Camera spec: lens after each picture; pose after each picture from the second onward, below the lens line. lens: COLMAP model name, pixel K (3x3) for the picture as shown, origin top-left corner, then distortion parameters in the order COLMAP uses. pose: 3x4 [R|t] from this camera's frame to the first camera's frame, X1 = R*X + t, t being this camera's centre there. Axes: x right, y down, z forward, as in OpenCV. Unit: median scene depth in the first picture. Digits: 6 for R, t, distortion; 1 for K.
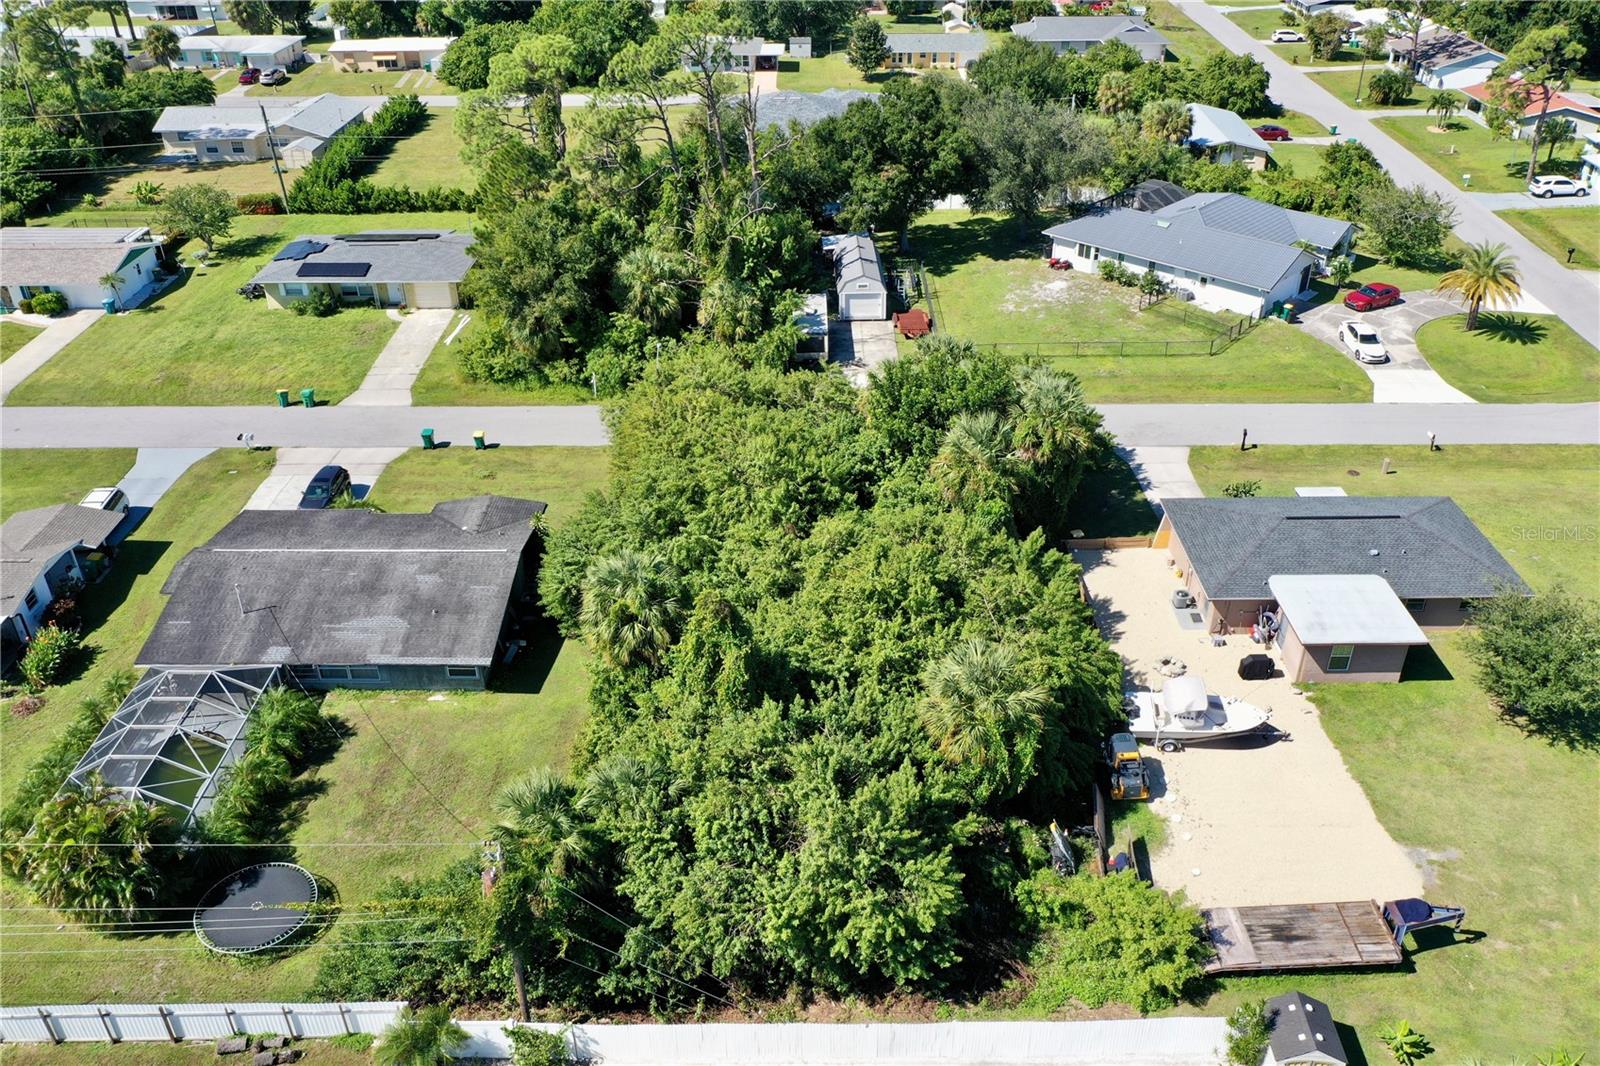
lens RADIAL K [[1263.0, 0, 800.0], [0, 1263.0, 533.0], [0, 0, 1]] dist [-0.002165, -0.007524]
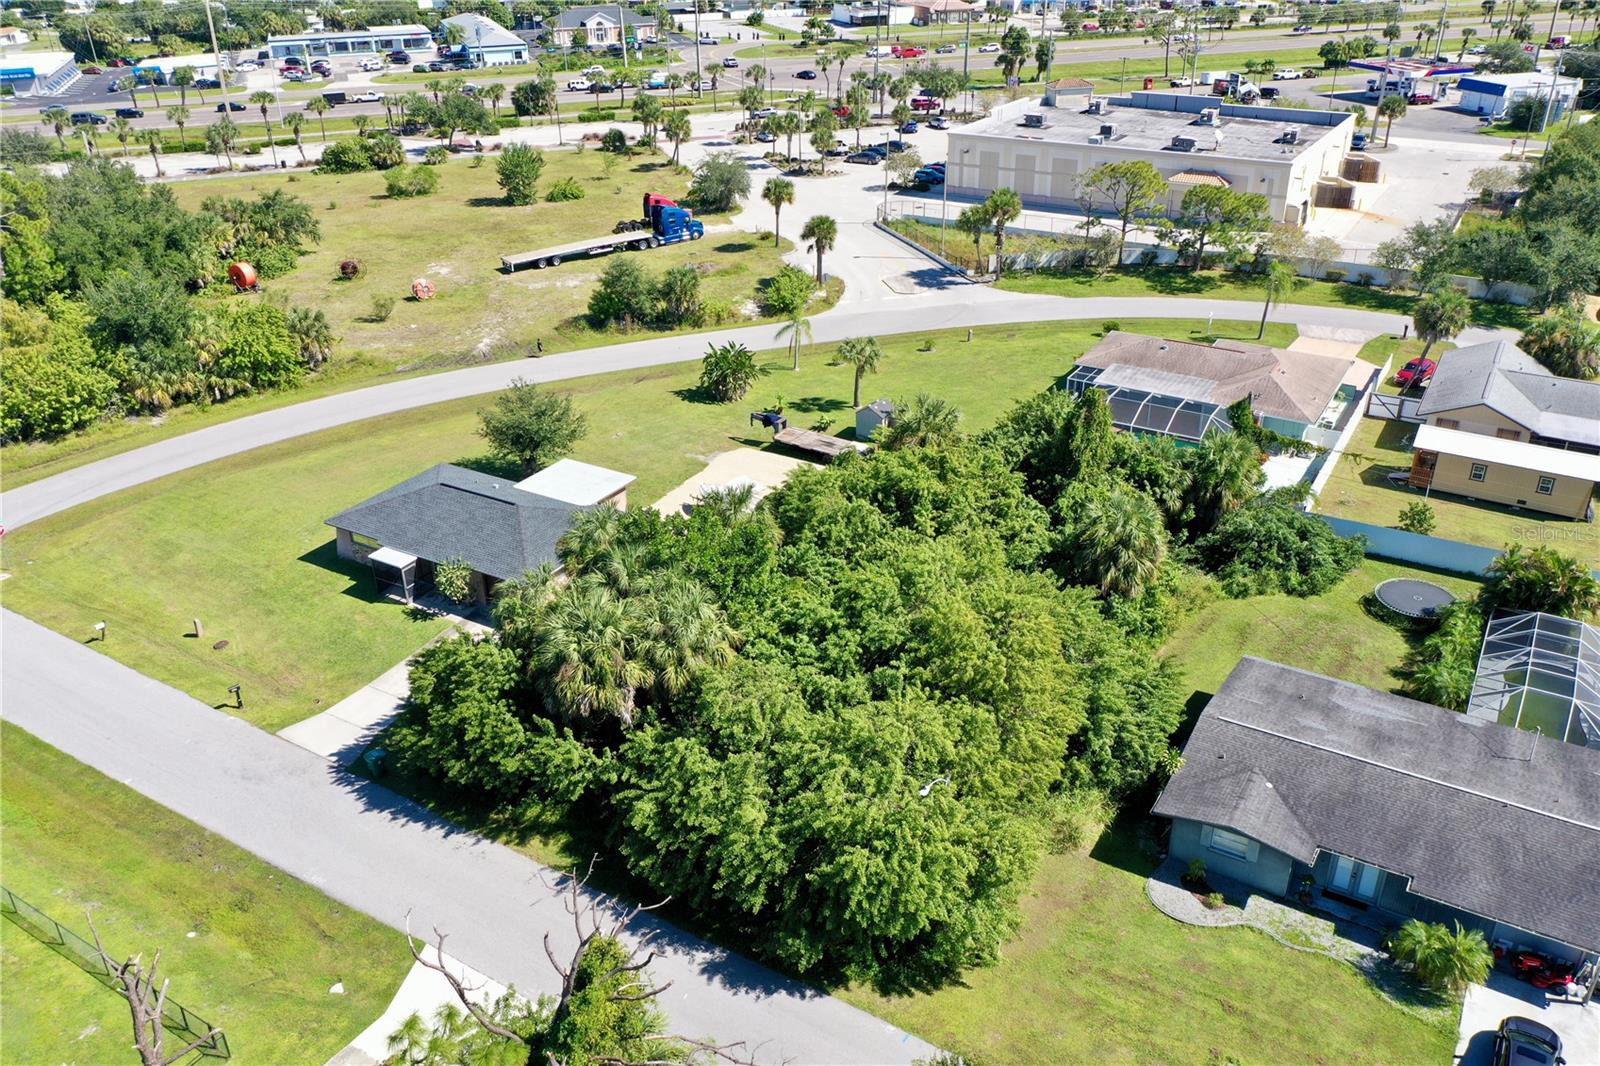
lens RADIAL K [[1263.0, 0, 800.0], [0, 1263.0, 533.0], [0, 0, 1]] dist [-0.002165, -0.007524]
pose [[-0.856343, -0.217956, 0.468158, -0.259128], [0.289304, 0.548465, 0.784531, -0.577143], [-0.427761, 0.807268, -0.406619, 0.981845]]
